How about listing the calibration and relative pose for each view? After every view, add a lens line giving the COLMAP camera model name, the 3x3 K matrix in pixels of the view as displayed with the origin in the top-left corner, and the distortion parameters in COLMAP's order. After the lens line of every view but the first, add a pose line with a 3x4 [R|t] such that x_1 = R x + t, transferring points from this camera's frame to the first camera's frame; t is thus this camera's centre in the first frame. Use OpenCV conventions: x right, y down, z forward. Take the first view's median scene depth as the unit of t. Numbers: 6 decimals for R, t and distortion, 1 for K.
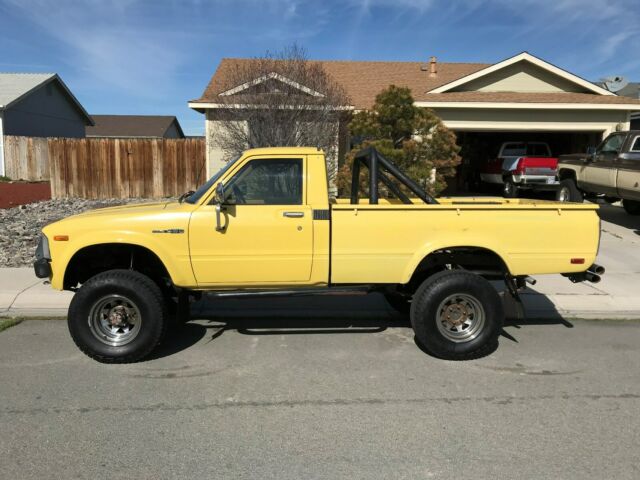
lens RADIAL K [[526.1, 0, 318.7], [0, 526.1, 236.5], [0, 0, 1]] dist [0.017729, -0.004040]
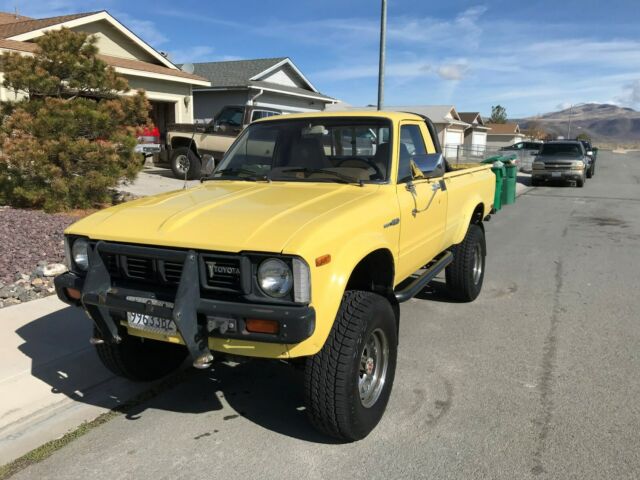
lens RADIAL K [[526.1, 0, 317.8], [0, 526.1, 236.9], [0, 0, 1]] dist [0.017729, -0.004040]
pose [[0.513870, -0.155291, 0.843696, -0.378944], [0.105093, 0.987467, 0.117744, -0.034729], [-0.851407, 0.028162, 0.523750, 0.281613]]
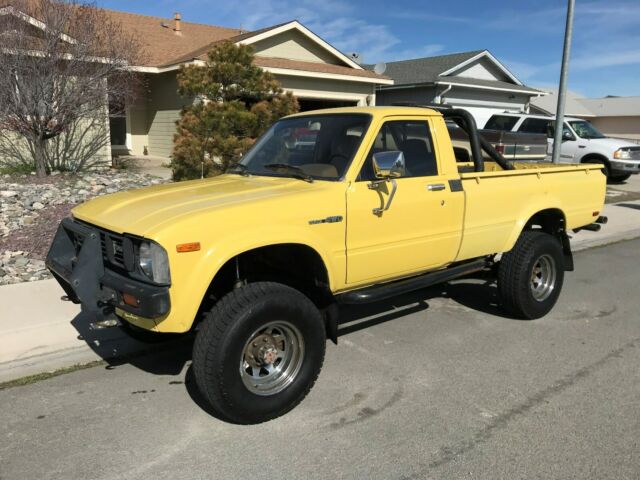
lens RADIAL K [[526.1, 0, 319.0], [0, 526.1, 234.0], [0, 0, 1]] dist [0.017729, -0.004040]
pose [[0.819067, -0.105665, 0.563883, -0.279438], [0.072710, 0.994086, 0.080666, -0.019889], [-0.569072, -0.025071, 0.821906, 0.163738]]
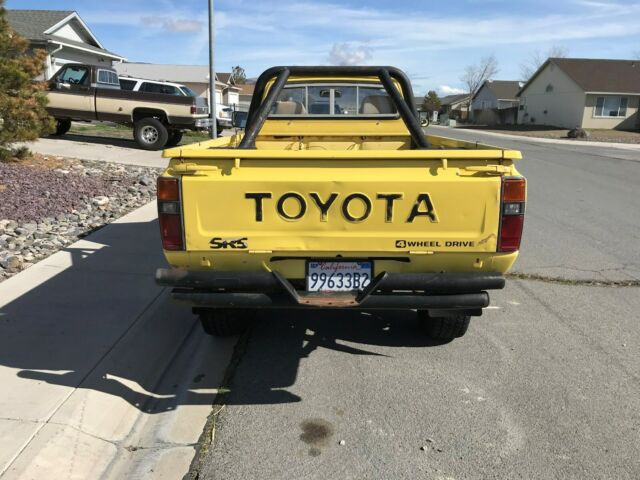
lens RADIAL K [[526.1, 0, 321.9], [0, 526.1, 234.0], [0, 0, 1]] dist [0.017729, -0.004040]
pose [[0.046439, -0.244838, 0.968451, -0.718067], [0.108493, 0.964998, 0.238762, -0.057419], [-0.993012, 0.093982, 0.071377, 0.441138]]
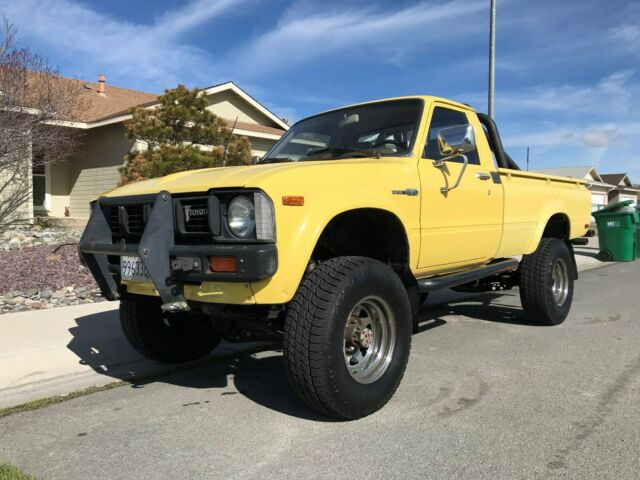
lens RADIAL K [[526.1, 0, 318.1], [0, 526.1, 233.1], [0, 0, 1]] dist [0.017729, -0.004040]
pose [[0.707253, -0.036248, 0.706031, -0.334075], [0.100562, 0.993688, -0.049720, 0.025578], [-0.699772, 0.106164, 0.706434, 0.242505]]
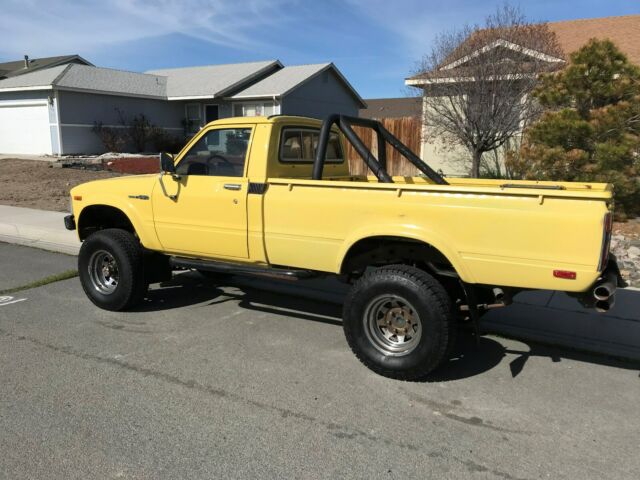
lens RADIAL K [[526.1, 0, 318.8], [0, 526.1, 238.8], [0, 0, 1]] dist [0.017729, -0.004040]
pose [[0.841700, 0.094680, -0.531580, 0.243234], [-0.074342, 0.995451, 0.059587, -0.006529], [0.534804, -0.010635, 0.844909, 0.111422]]
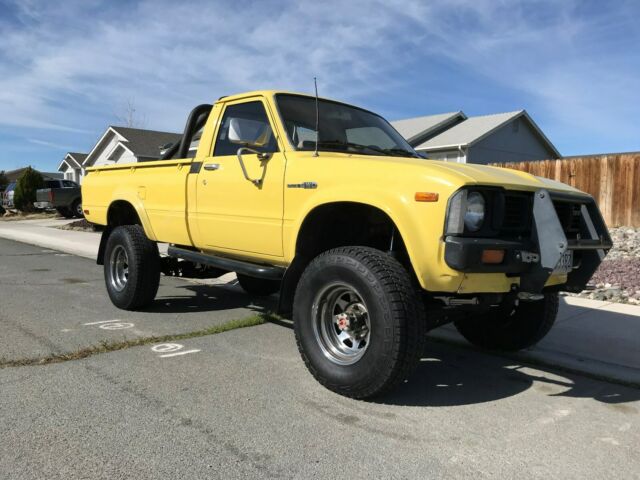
lens RADIAL K [[526.1, 0, 318.9], [0, 526.1, 237.9], [0, 0, 1]] dist [0.017729, -0.004040]
pose [[0.646090, 0.041980, -0.762106, 0.050270], [-0.111747, 0.992930, -0.040041, 0.034834], [0.755036, 0.111033, 0.646213, 0.218691]]
